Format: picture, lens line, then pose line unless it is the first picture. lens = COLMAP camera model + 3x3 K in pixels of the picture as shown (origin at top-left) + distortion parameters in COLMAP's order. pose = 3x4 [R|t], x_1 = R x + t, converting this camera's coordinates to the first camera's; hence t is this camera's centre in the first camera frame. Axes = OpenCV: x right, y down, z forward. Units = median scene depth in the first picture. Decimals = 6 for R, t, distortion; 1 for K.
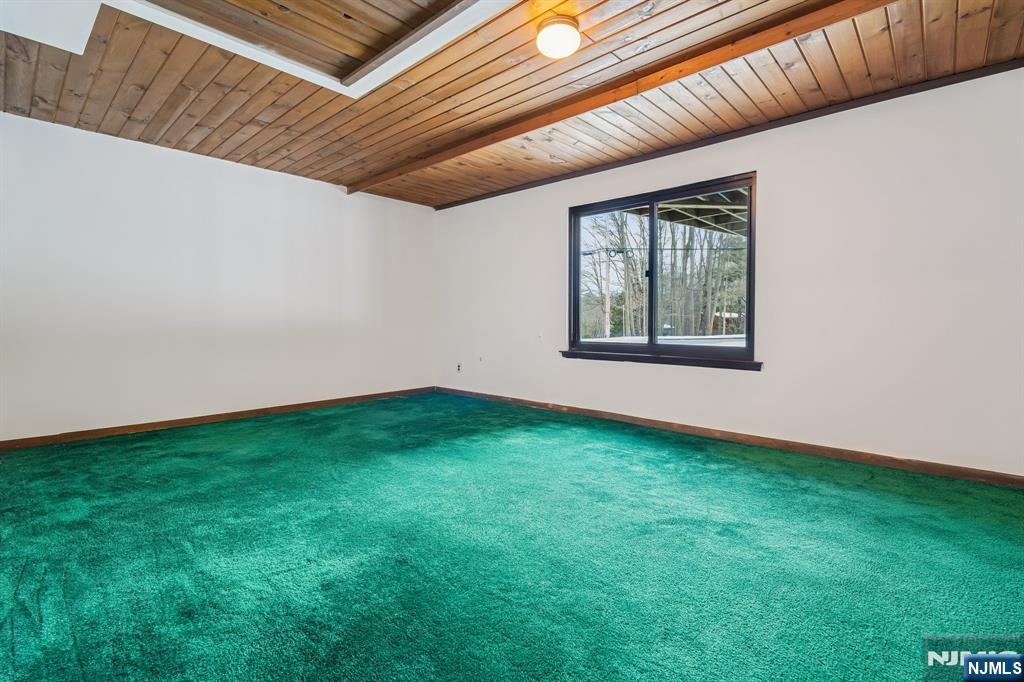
lens RADIAL K [[472.4, 0, 518.8], [0, 472.4, 339.2], [0, 0, 1]] dist [-0.004563, -0.000565]
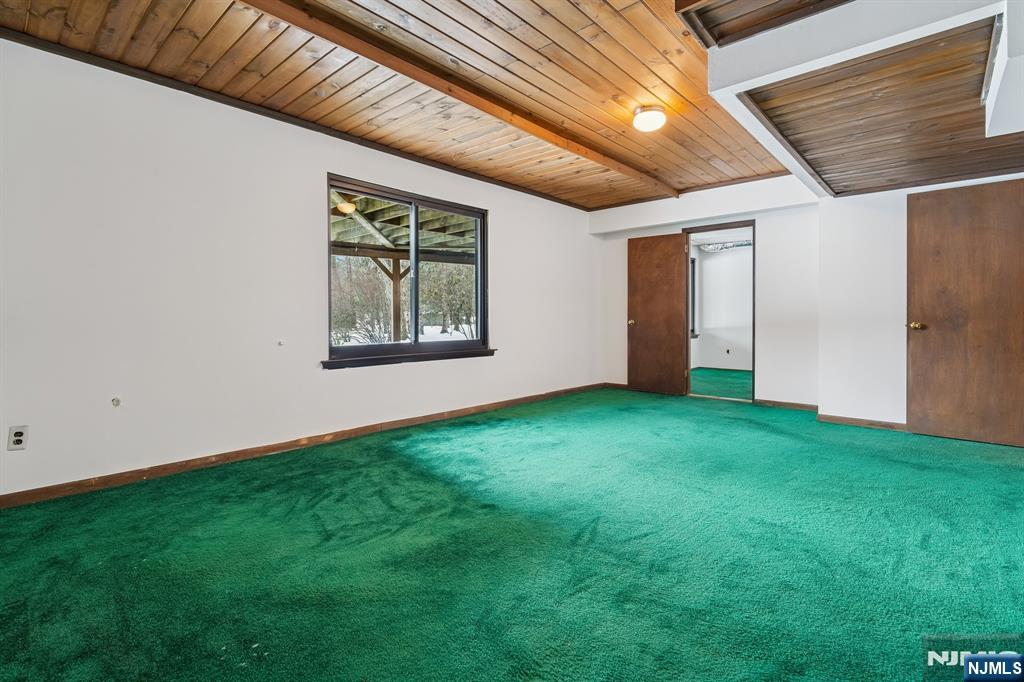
lens RADIAL K [[483.2, 0, 517.1], [0, 483.2, 336.1], [0, 0, 1]] dist [0.000862, -0.000326]
pose [[-0.005347, -0.036631, 0.999315, -0.864860], [0.045862, 0.998268, 0.036838, -0.036637], [-0.998933, 0.046027, -0.003658, 0.899199]]
